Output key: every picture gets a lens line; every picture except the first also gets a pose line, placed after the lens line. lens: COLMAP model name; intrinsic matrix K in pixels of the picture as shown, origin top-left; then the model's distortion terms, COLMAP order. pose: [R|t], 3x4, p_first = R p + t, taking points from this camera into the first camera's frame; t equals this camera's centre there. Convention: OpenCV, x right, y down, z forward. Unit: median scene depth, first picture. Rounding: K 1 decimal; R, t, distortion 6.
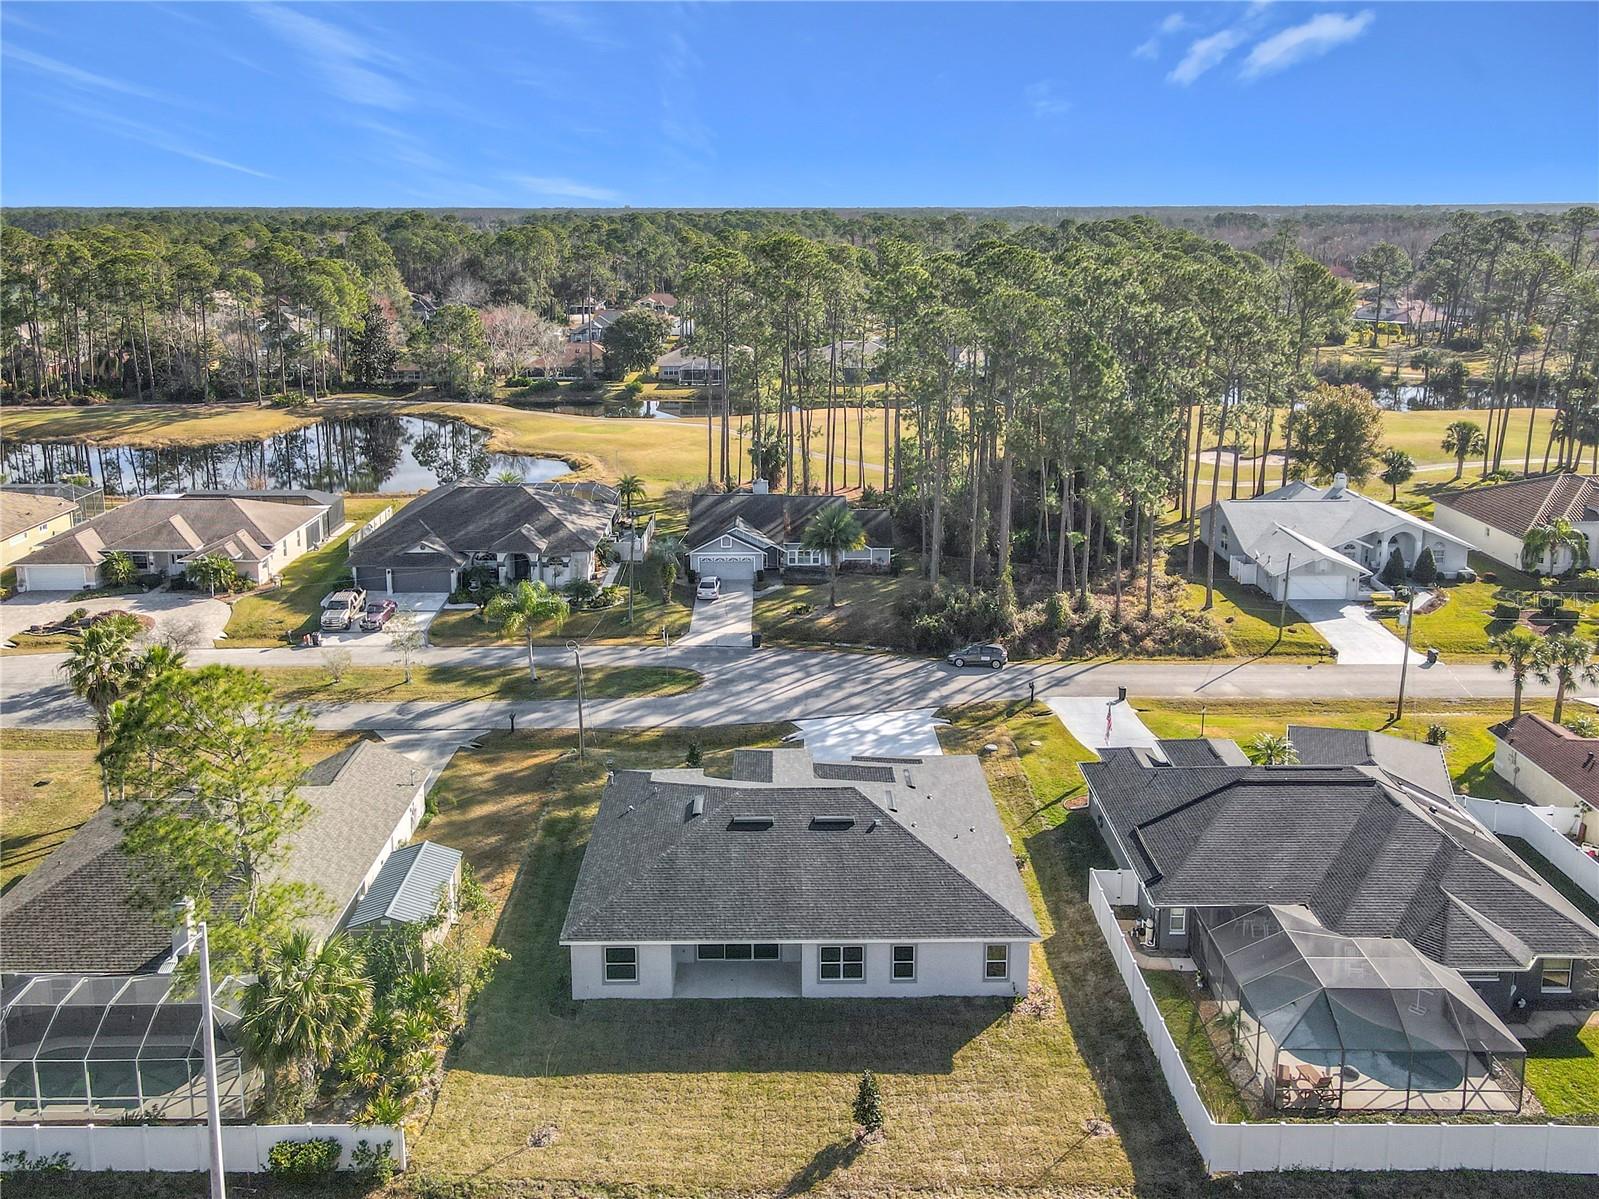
lens RADIAL K [[1223.2, 0, 778.3], [0, 1223.2, 406.4], [0, 0, 1]] dist [0.003939, 0.008485]
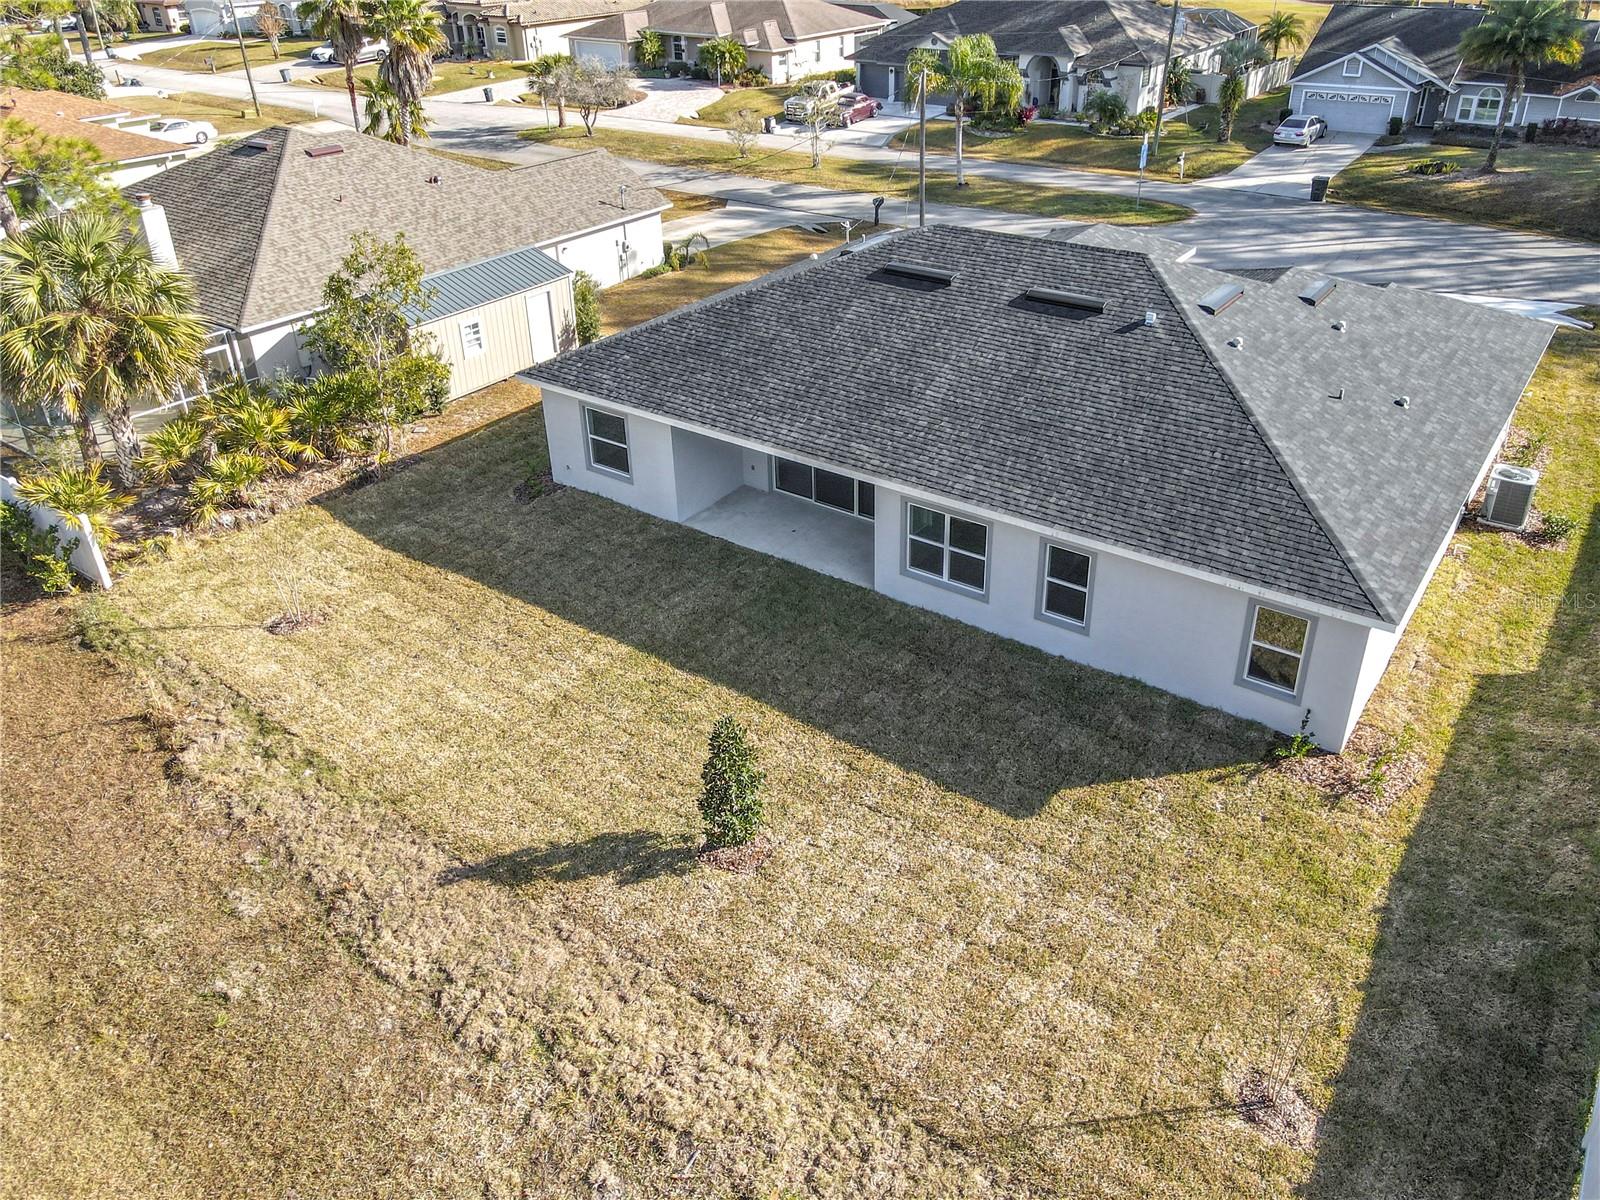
lens RADIAL K [[1173.3, 0, 830.7], [0, 1173.3, 559.3], [0, 0, 1]] dist [0.002027, 0.007607]
pose [[0.819476, 0.280960, -0.499521, 0.148449], [-0.083689, 0.920912, 0.380681, 0.177886], [0.566971, -0.270154, 0.778178, 0.381117]]
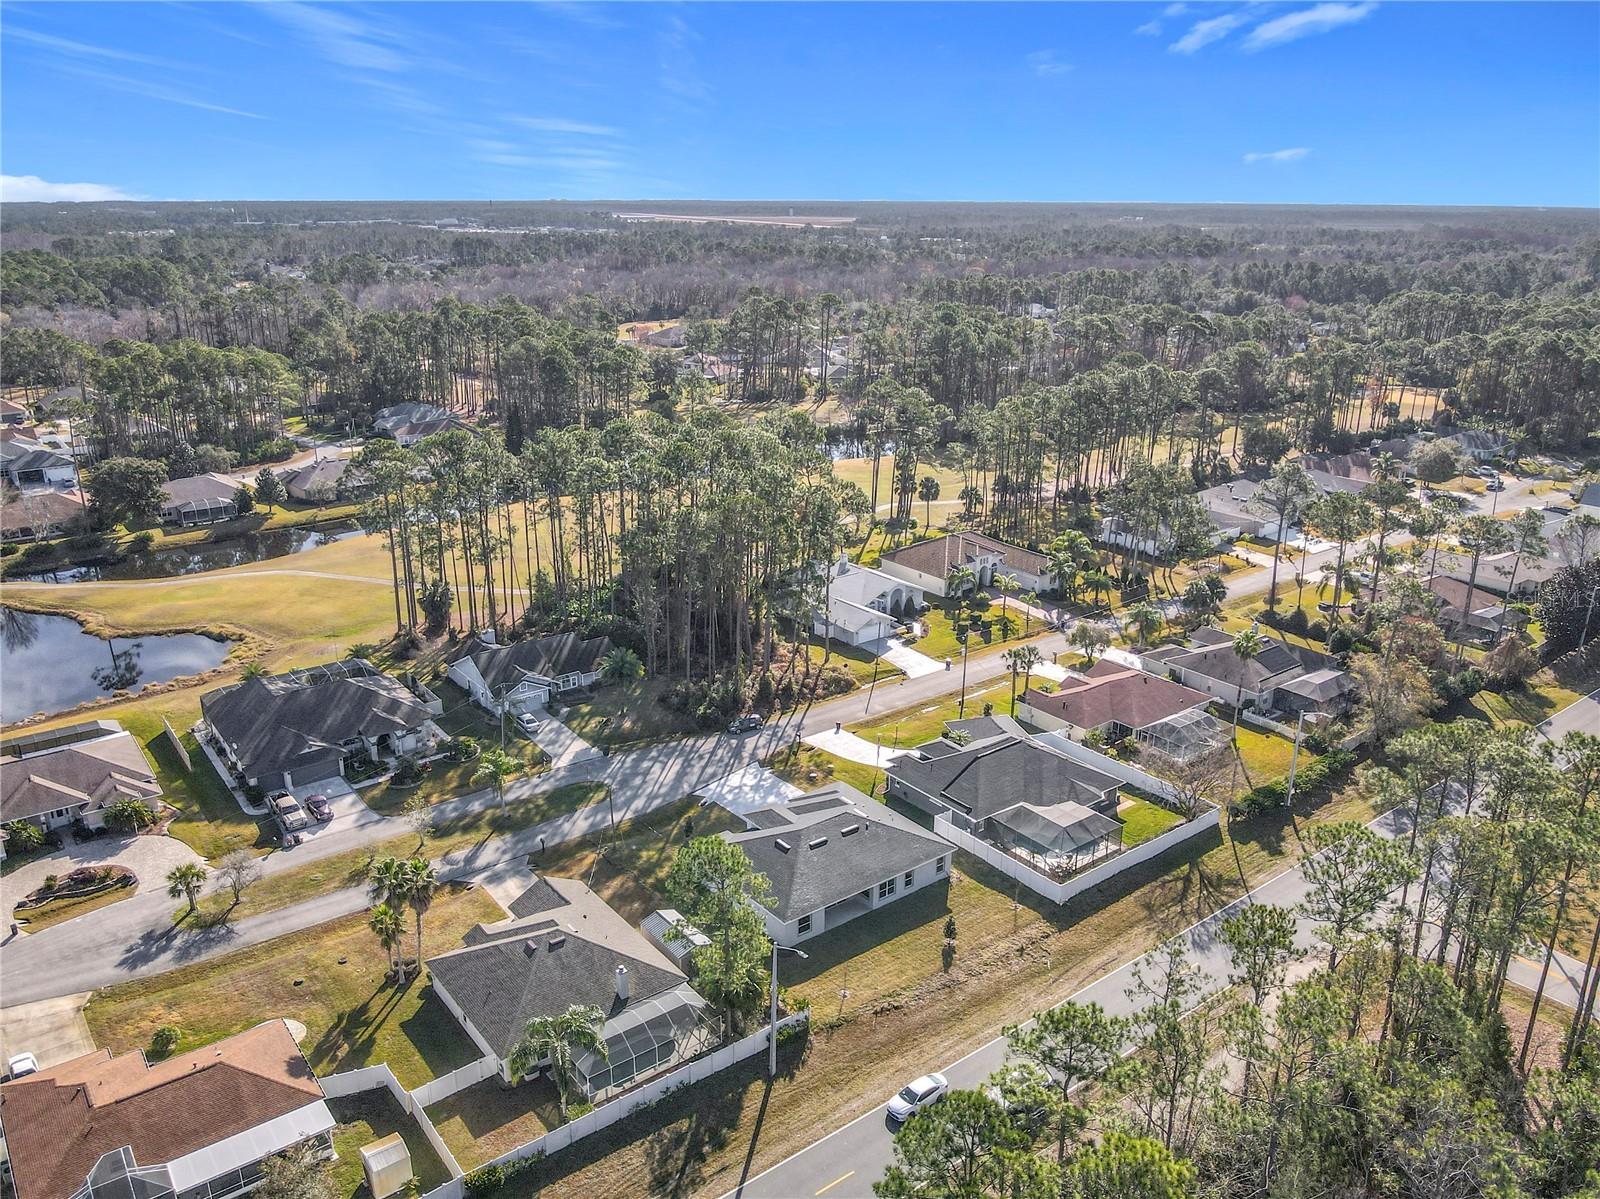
lens RADIAL K [[1214.1, 0, 792.0], [0, 1214.1, 600.9], [0, 0, 1]] dist [-0.042321, 0.006869]
pose [[0.798354, -0.190678, 0.571203, -0.725903], [0.097014, 0.976880, 0.190508, -0.275032], [-0.594322, -0.096678, 0.798395, -0.325250]]
